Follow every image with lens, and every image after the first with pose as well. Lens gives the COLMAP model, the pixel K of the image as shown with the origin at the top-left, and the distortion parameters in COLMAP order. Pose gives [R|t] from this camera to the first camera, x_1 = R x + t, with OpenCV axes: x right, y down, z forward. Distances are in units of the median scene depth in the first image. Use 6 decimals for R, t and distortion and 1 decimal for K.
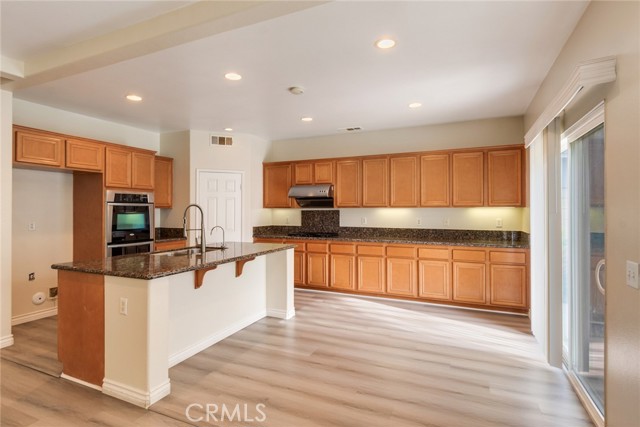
lens RADIAL K [[335.0, 0, 308.9], [0, 335.0, 210.4], [0, 0, 1]] dist [0.000379, -0.000248]
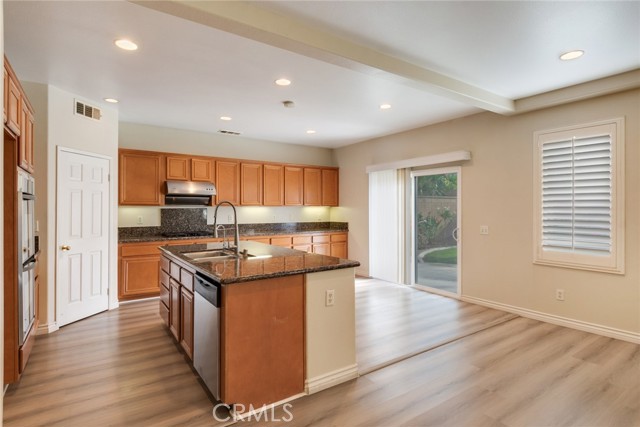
lens RADIAL K [[337.3, 0, 315.0], [0, 337.3, 207.1], [0, 0, 1]] dist [0.000522, -0.000372]
pose [[0.503211, 0.005382, 0.864147, -0.761214], [0.001479, 0.999974, -0.007090, 0.003724], [-0.864163, 0.004846, 0.503189, 0.256666]]
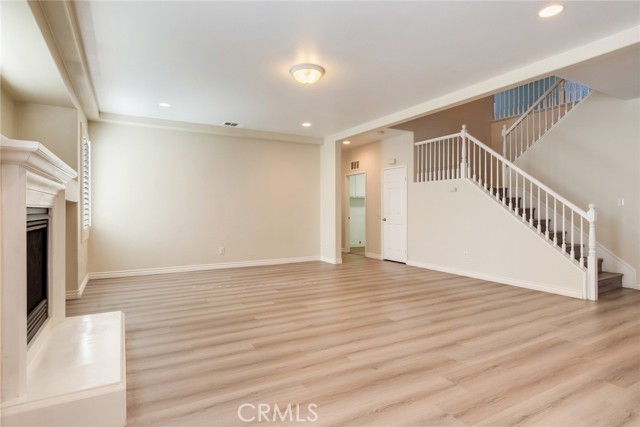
lens RADIAL K [[339.7, 0, 305.4], [0, 339.7, 213.5], [0, 0, 1]] dist [-0.000257, -0.000367]
pose [[-0.592882, 0.005548, -0.805270, 0.231460], [-0.002622, 0.999958, 0.008819, 0.052541], [0.805285, 0.007340, -0.592842, 0.378999]]
